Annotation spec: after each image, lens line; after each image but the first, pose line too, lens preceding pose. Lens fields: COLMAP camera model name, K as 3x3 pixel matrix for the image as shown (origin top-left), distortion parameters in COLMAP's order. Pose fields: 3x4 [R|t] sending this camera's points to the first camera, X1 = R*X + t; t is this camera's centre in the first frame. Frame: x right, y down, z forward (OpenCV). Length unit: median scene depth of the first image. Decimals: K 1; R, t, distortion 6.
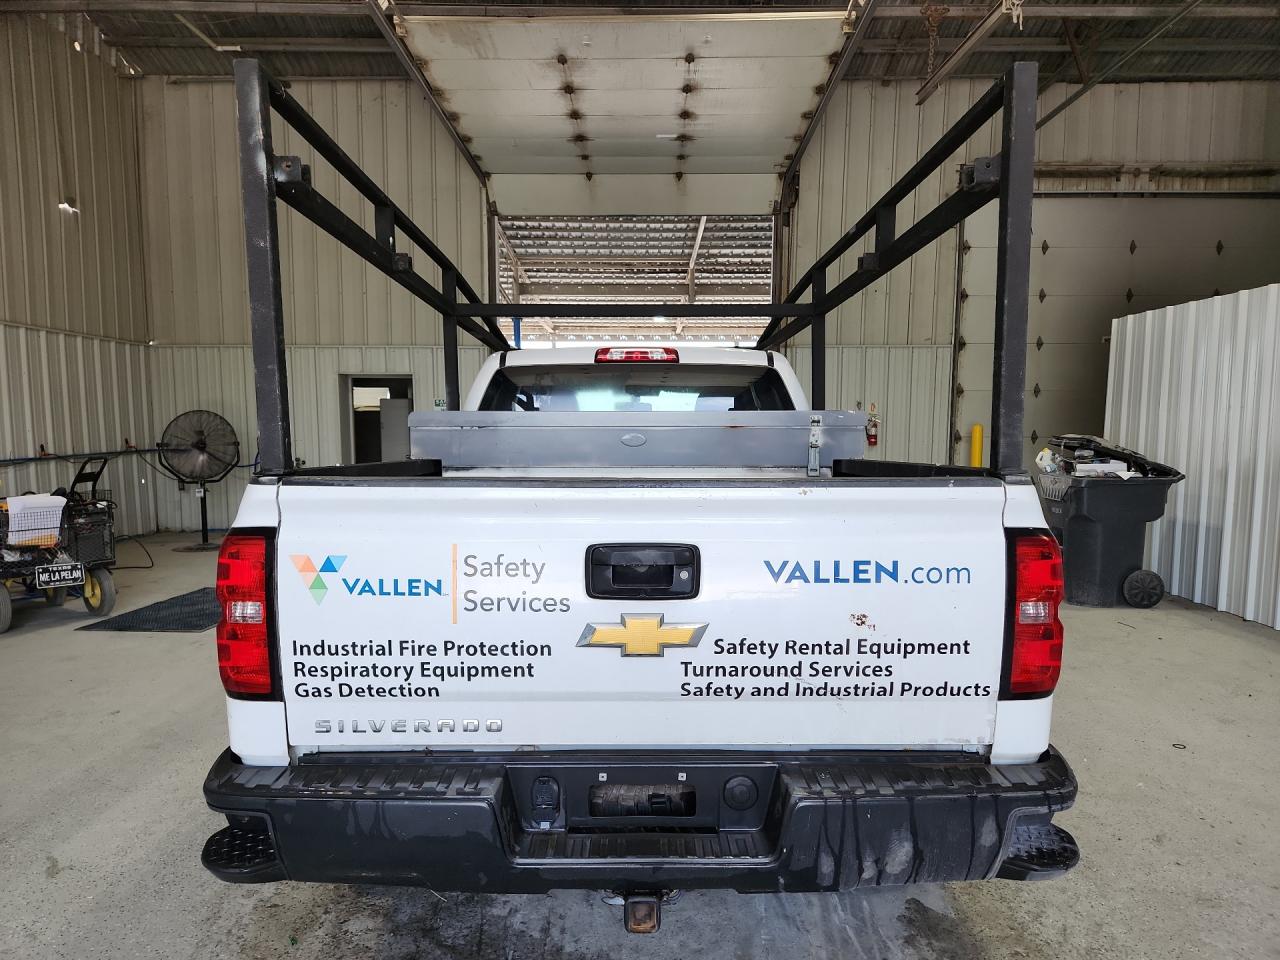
lens RADIAL K [[864.7, 0, 636.4], [0, 864.7, 481.9], [0, 0, 1]] dist [0.041820, -0.024376]
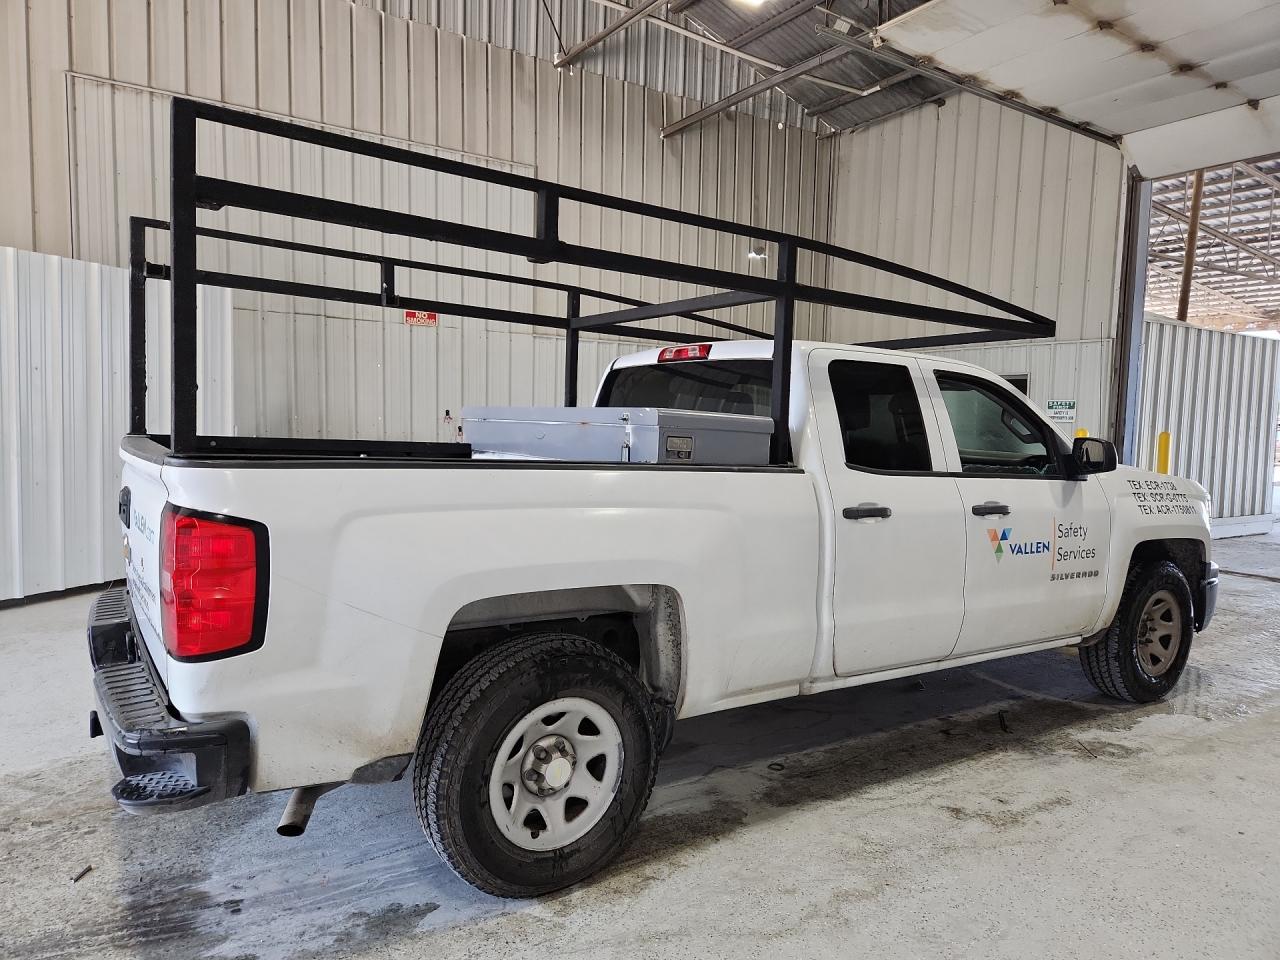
lens RADIAL K [[864.7, 0, 641.9], [0, 864.7, 465.9], [0, 0, 1]] dist [0.041820, -0.024376]
pose [[0.539935, 0.060226, -0.839549, 1.162713], [-0.080434, 0.996564, 0.019761, -0.046523], [0.837855, 0.056858, 0.542924, 0.592562]]
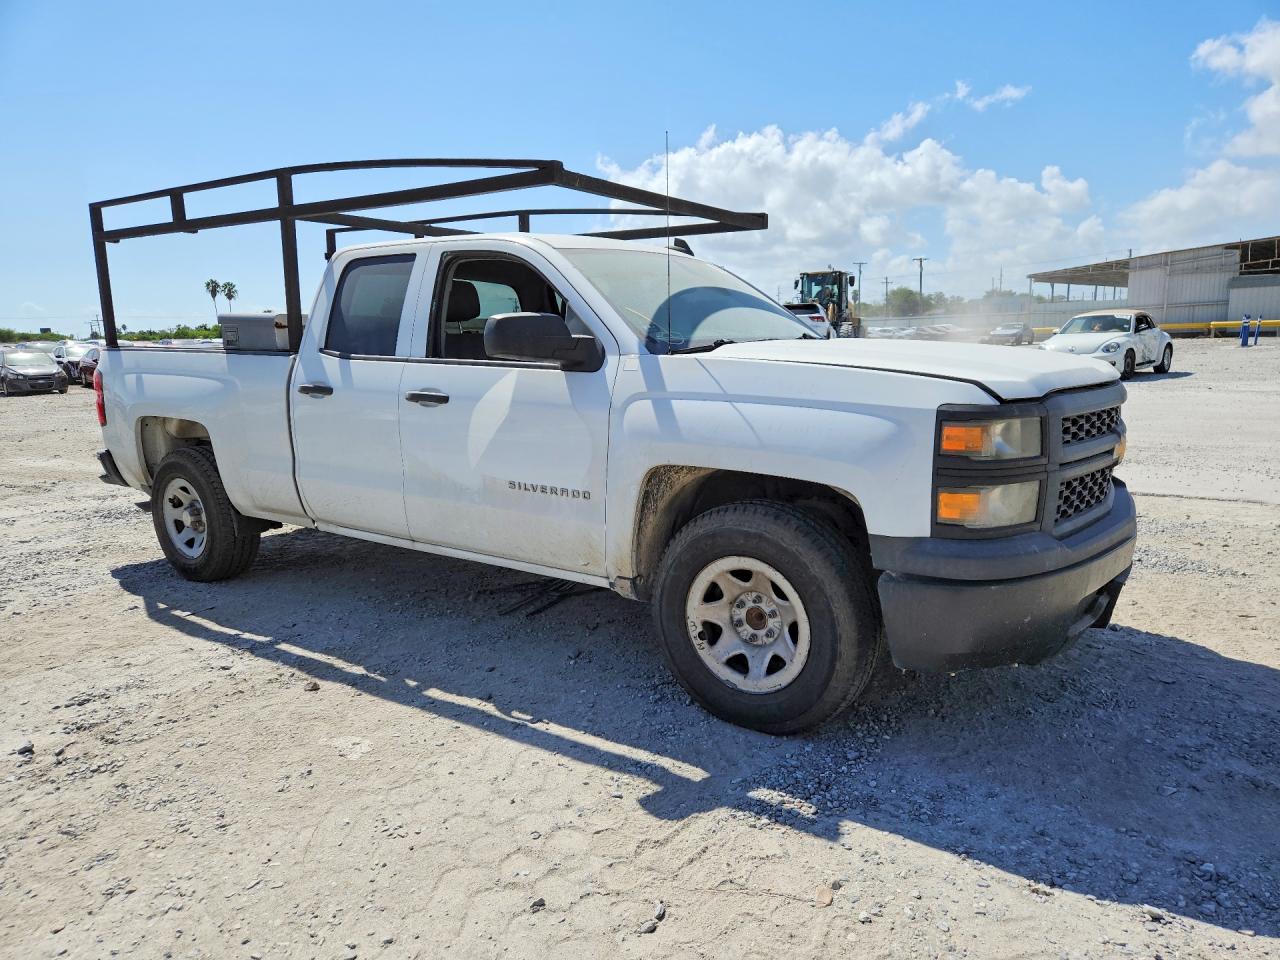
lens RADIAL K [[864.7, 0, 644.9], [0, 864.7, 486.5], [0, 0, 1]] dist [0.041820, -0.024376]
pose [[-0.596377, 0.142248, -0.790000, 1.169114], [-0.033674, 0.978873, 0.201677, -0.134137], [0.801998, 0.146878, -0.578988, 2.771585]]
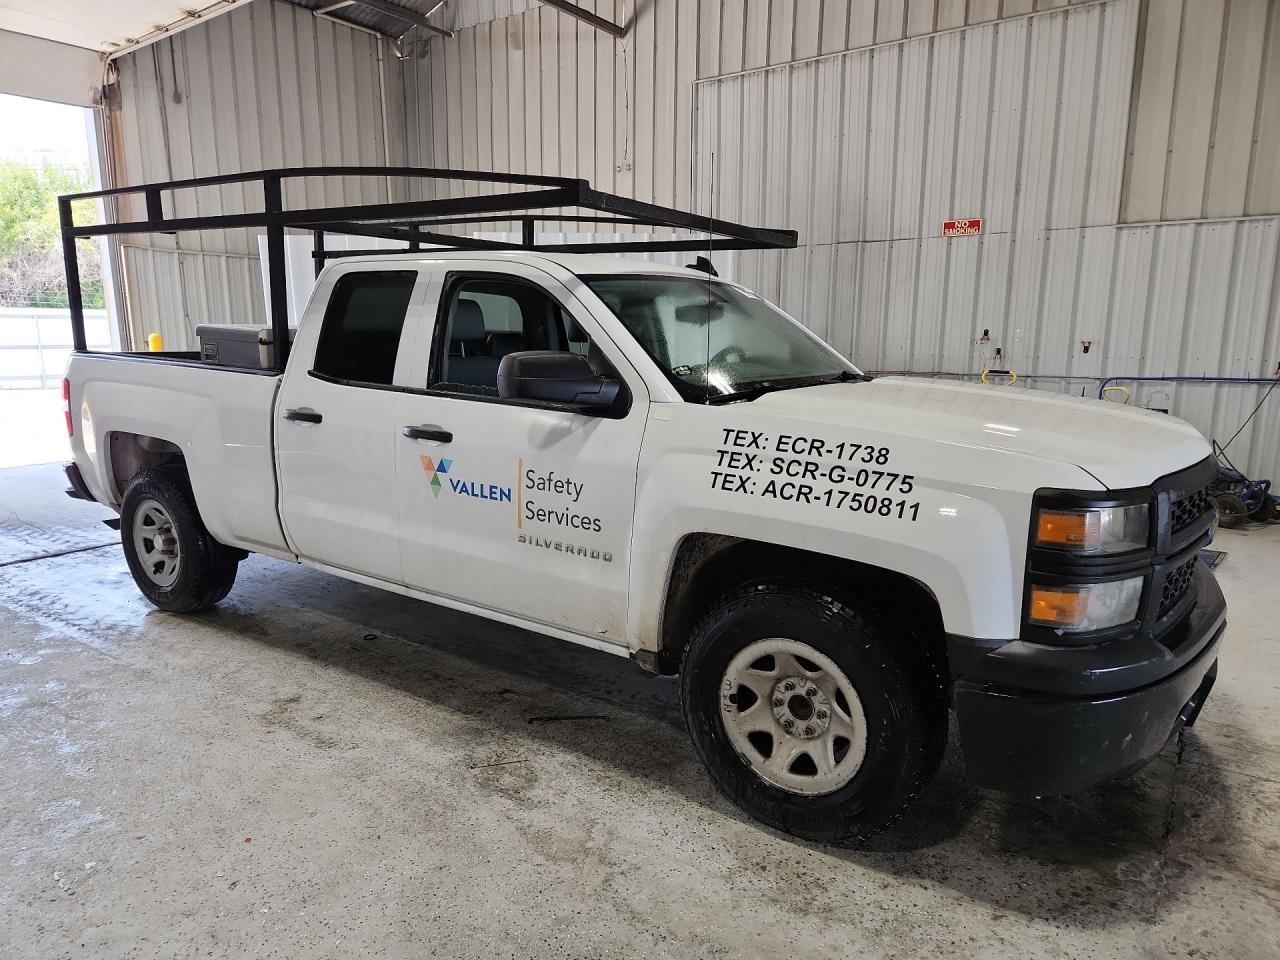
lens RADIAL K [[864.7, 0, 633.9], [0, 864.7, 480.2], [0, 0, 1]] dist [0.041820, -0.024376]
pose [[-0.590608, 0.135795, -0.795451, 1.095731], [-0.058140, 0.976017, 0.209788, -0.192046], [0.804861, 0.170150, -0.568548, 2.642106]]
